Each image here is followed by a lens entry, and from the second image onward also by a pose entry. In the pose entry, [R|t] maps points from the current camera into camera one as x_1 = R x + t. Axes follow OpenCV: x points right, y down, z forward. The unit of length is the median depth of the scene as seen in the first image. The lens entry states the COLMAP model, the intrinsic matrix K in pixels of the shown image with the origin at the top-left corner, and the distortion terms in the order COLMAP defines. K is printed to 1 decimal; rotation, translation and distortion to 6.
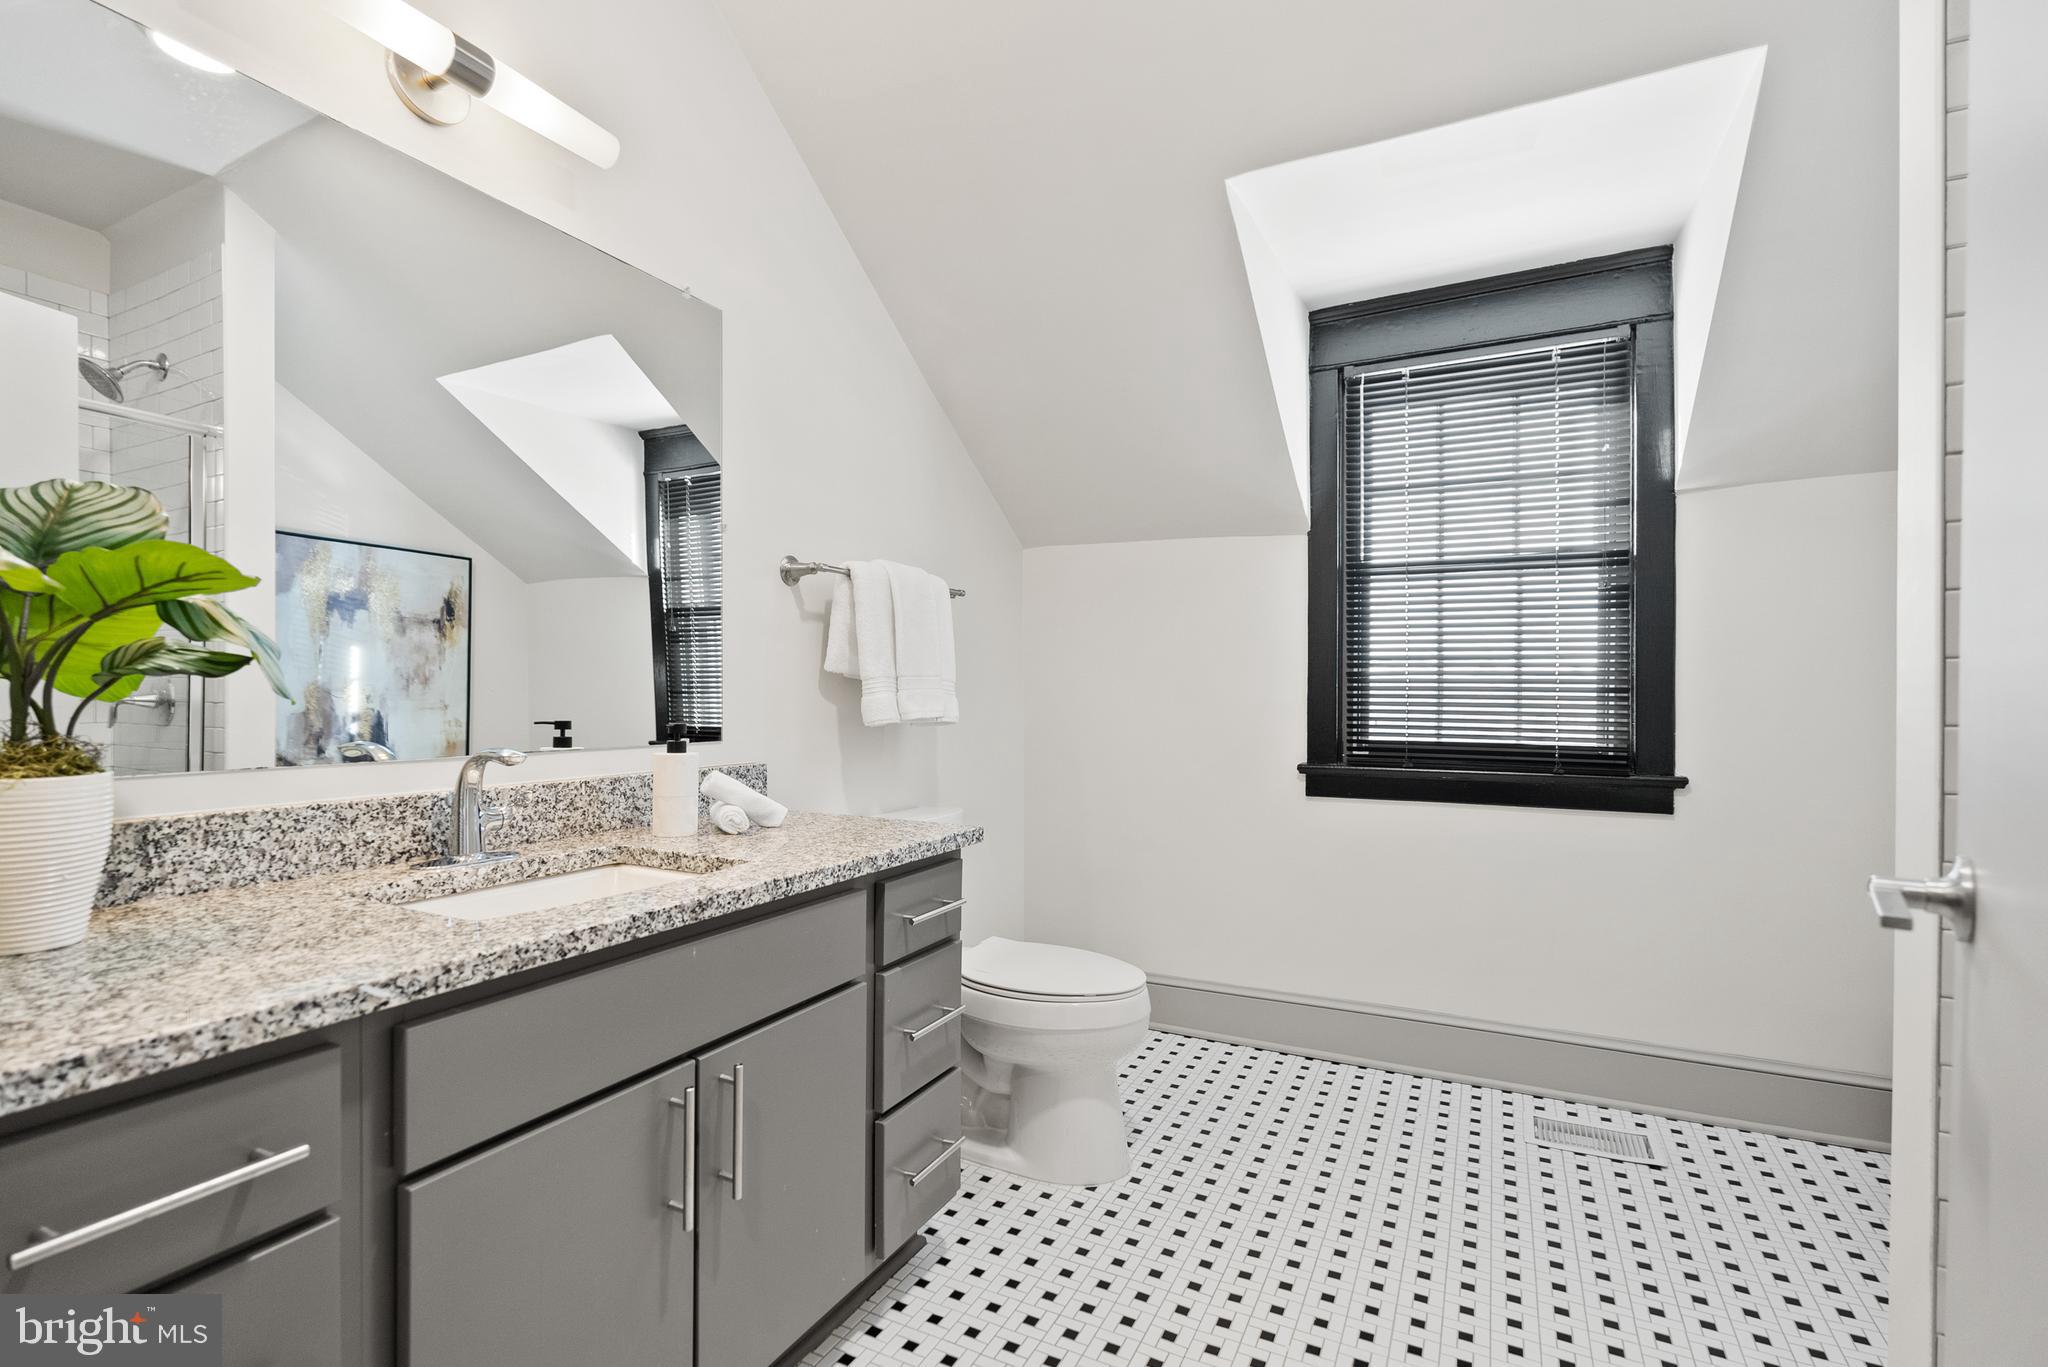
lens RADIAL K [[926.8, 0, 1040.7], [0, 926.8, 696.7], [0, 0, 1]] dist [-0.010422, 0.004108]
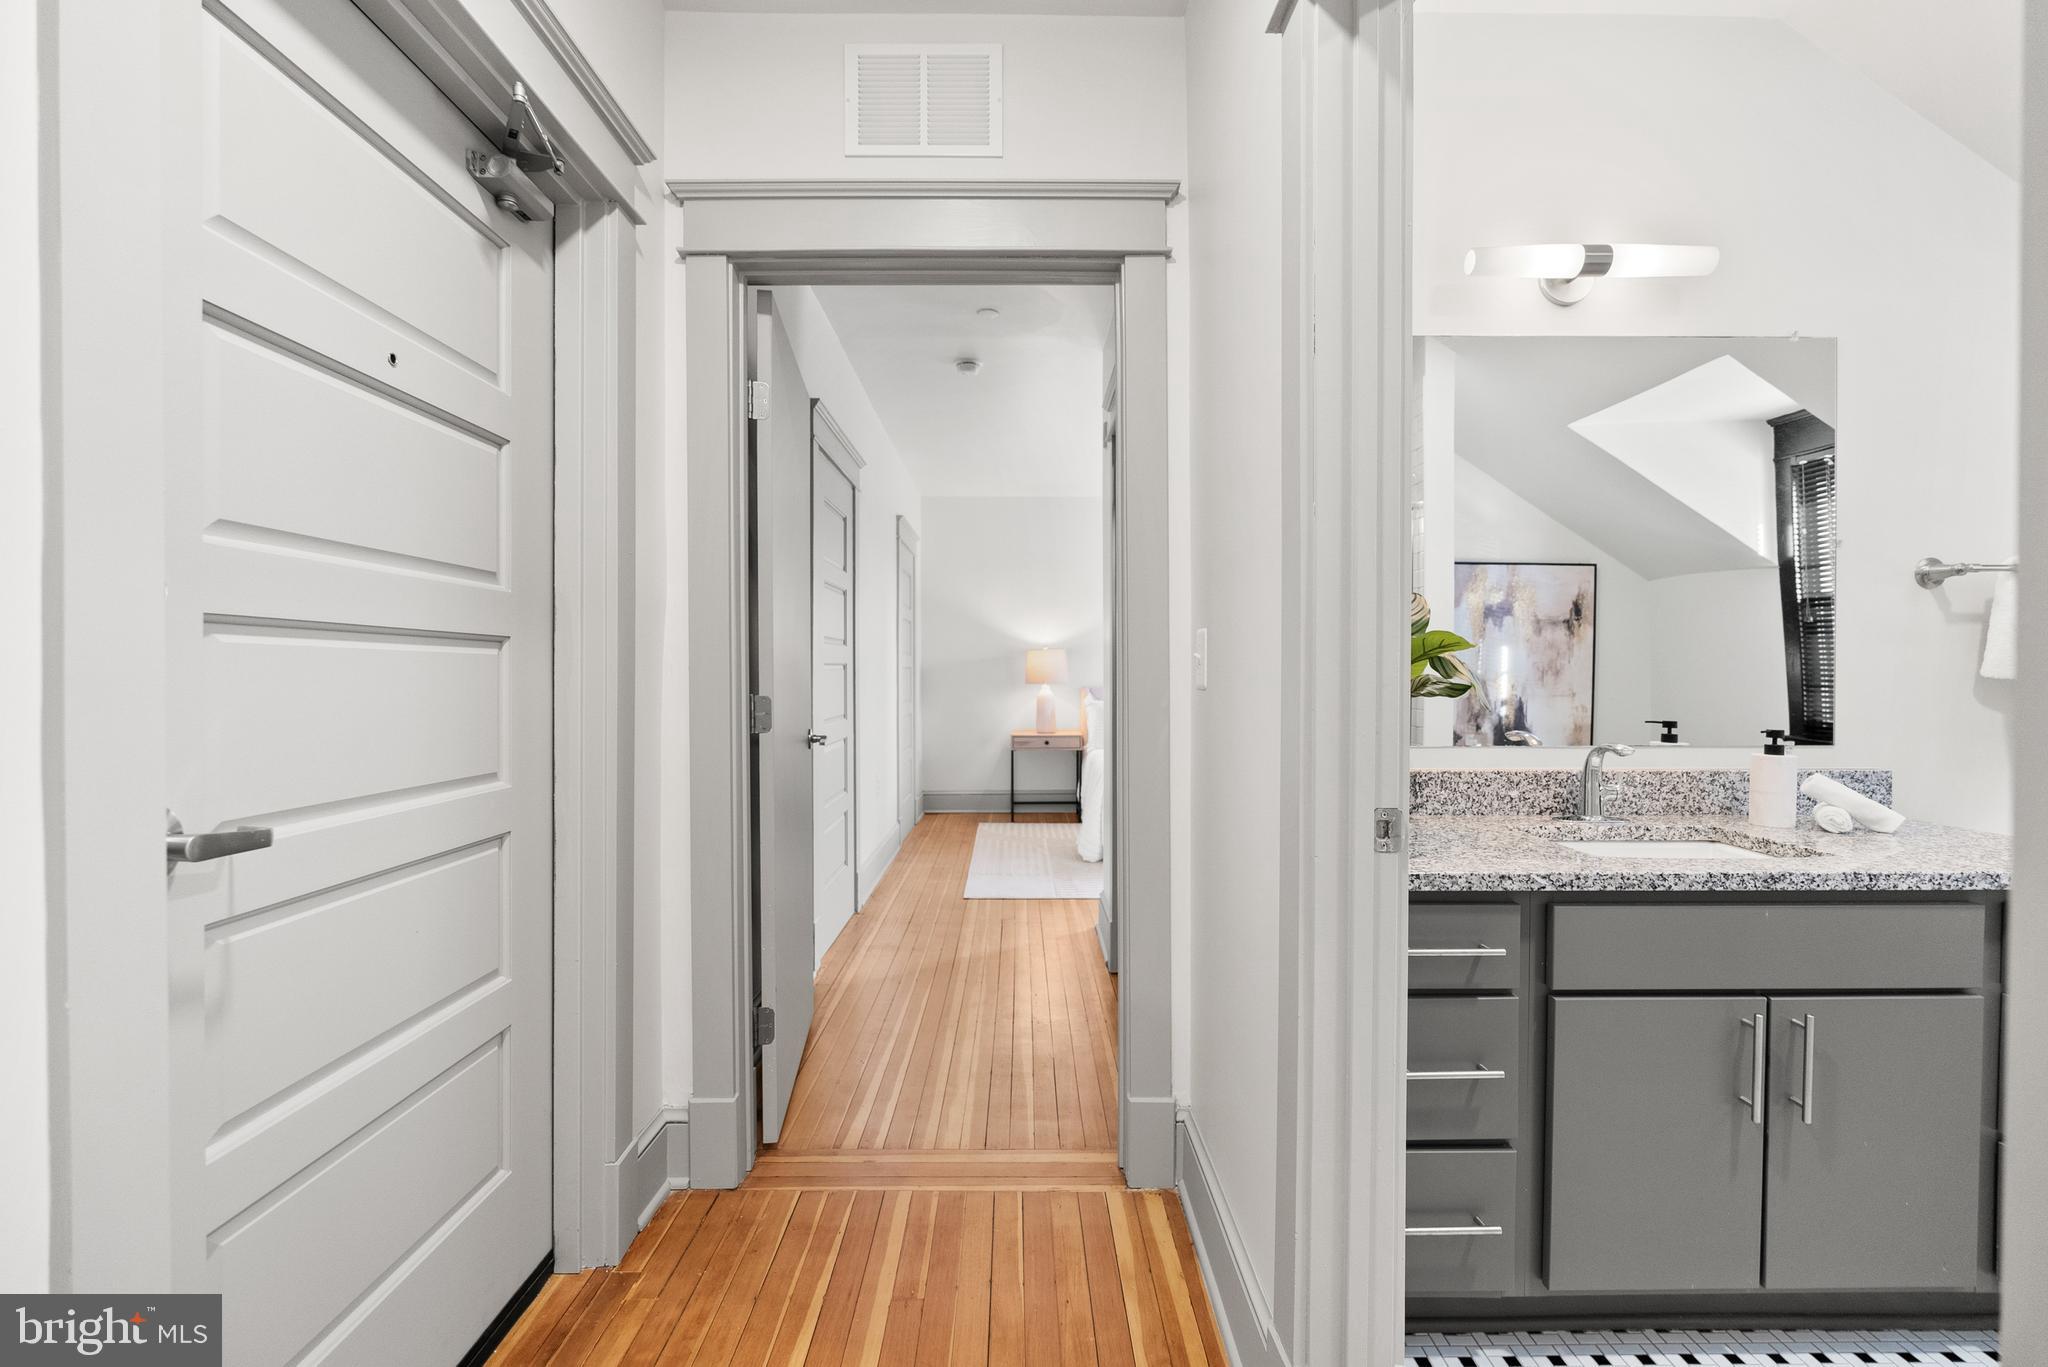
lens RADIAL K [[926.8, 0, 1010.2], [0, 926.8, 684.1], [0, 0, 1]] dist [-0.010422, 0.004108]
pose [[0.437314, 0.011508, -0.899235, 0.256850], [0.000227, 0.999917, 0.012907, -0.048900], [0.899309, -0.005849, 0.437275, -0.412483]]
